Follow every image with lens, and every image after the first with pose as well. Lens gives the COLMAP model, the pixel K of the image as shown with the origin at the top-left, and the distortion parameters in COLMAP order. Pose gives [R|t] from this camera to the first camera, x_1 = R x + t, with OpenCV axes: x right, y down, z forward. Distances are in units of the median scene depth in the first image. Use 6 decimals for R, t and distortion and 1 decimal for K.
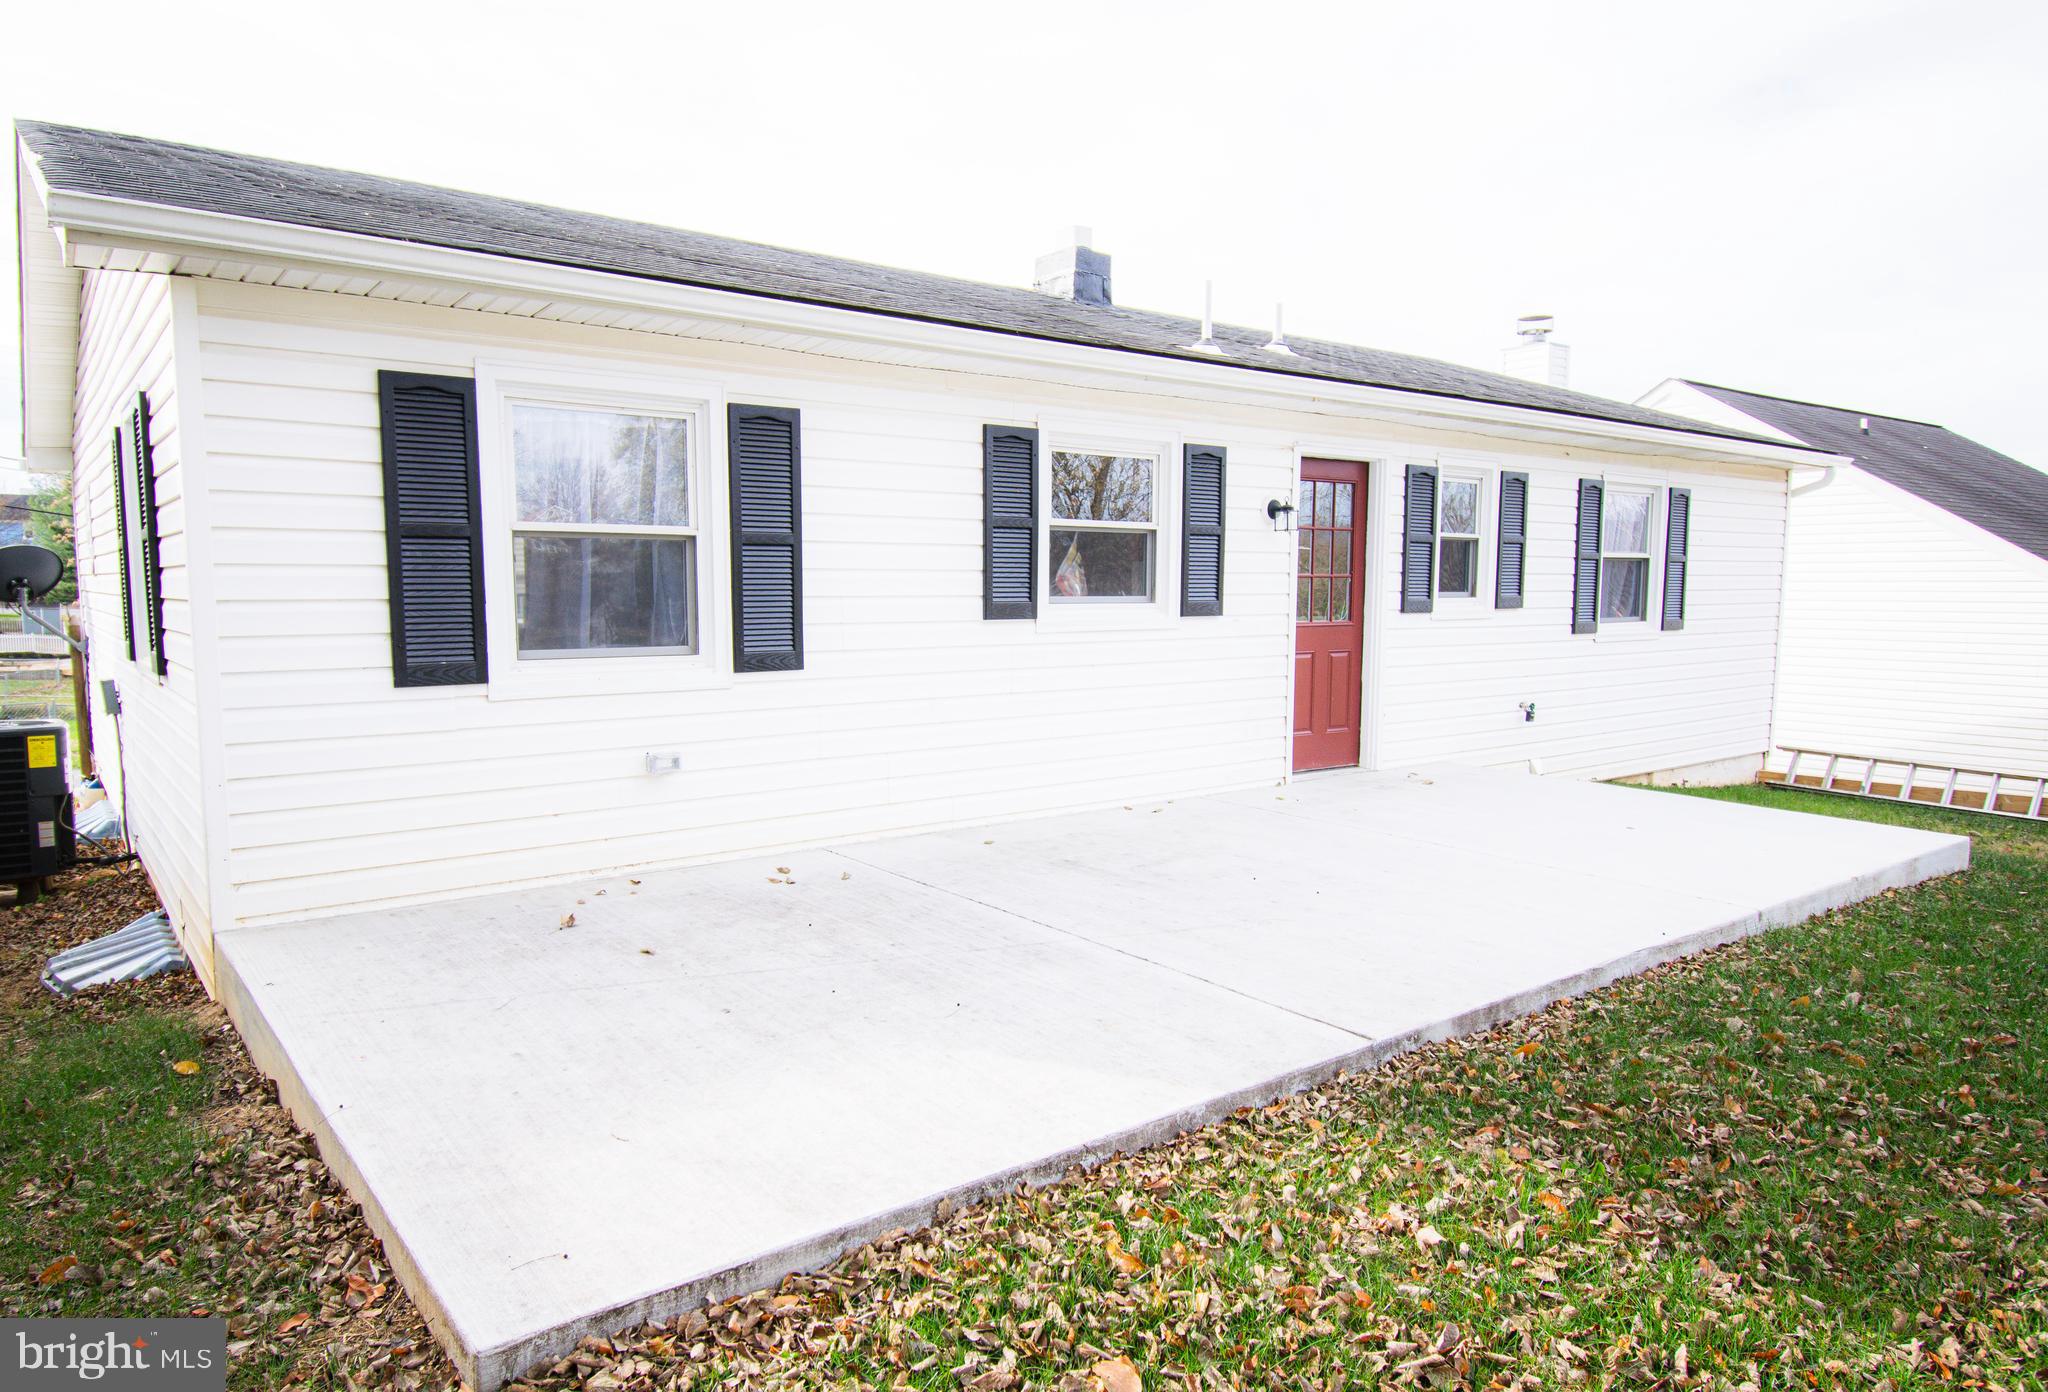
lens RADIAL K [[1231.6, 0, 1022.6], [0, 1231.6, 733.5], [0, 0, 1]] dist [0.005958, 0.000249]
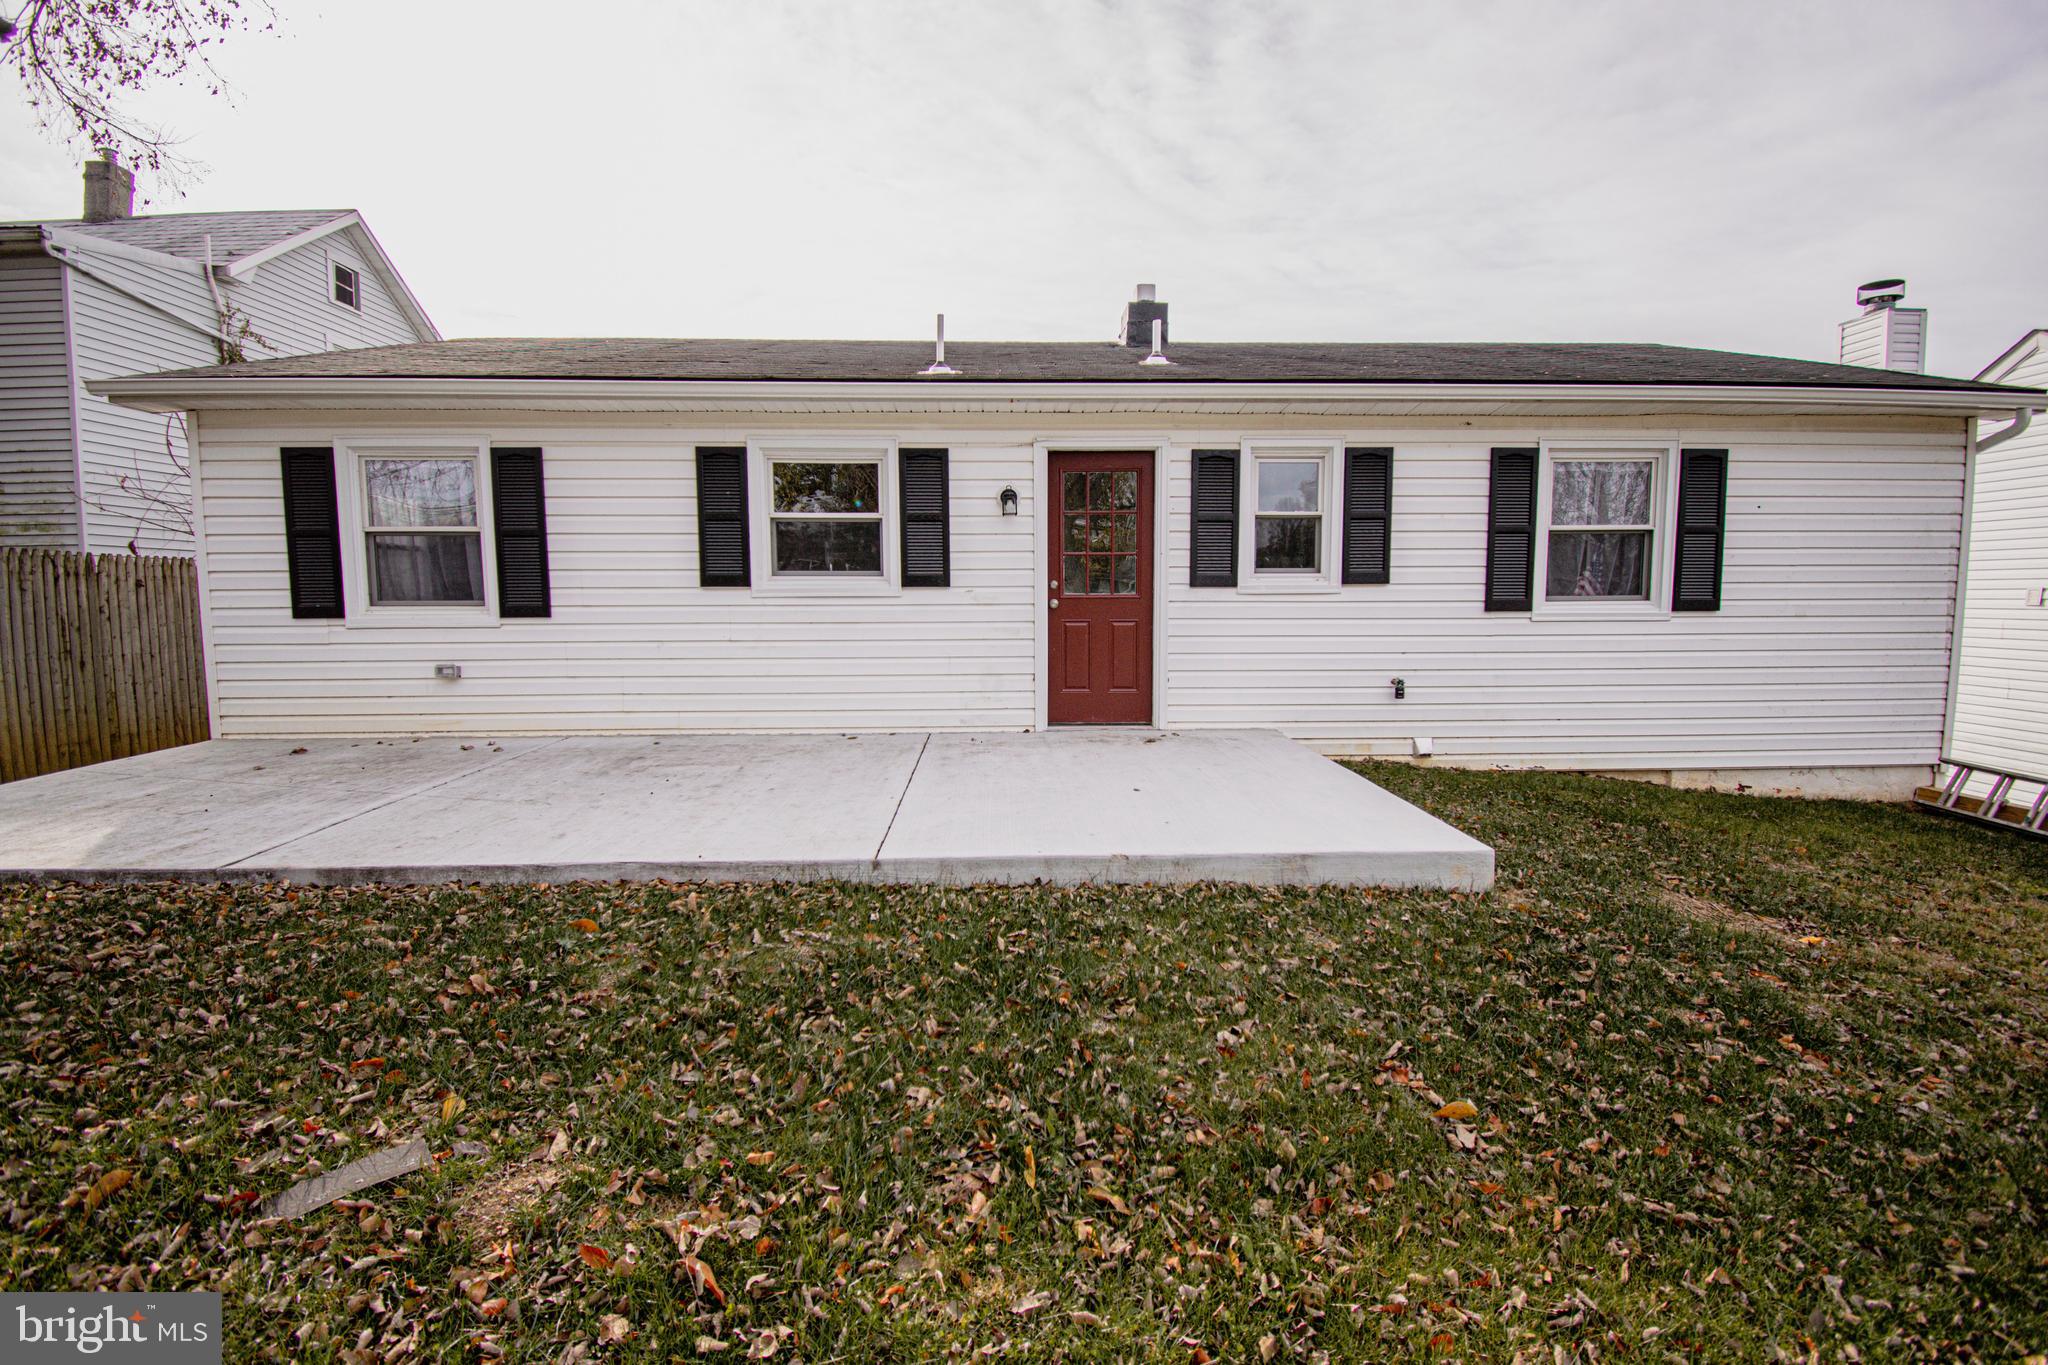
lens RADIAL K [[919.2, 0, 1027.4], [0, 919.2, 675.4], [0, 0, 1]] dist [0.017092, -0.022103]
pose [[0.836055, 0.046801, -0.546646, 0.707316], [-0.060540, 0.998140, -0.007136, -0.005646], [0.545295, 0.039060, 0.837334, 0.276864]]
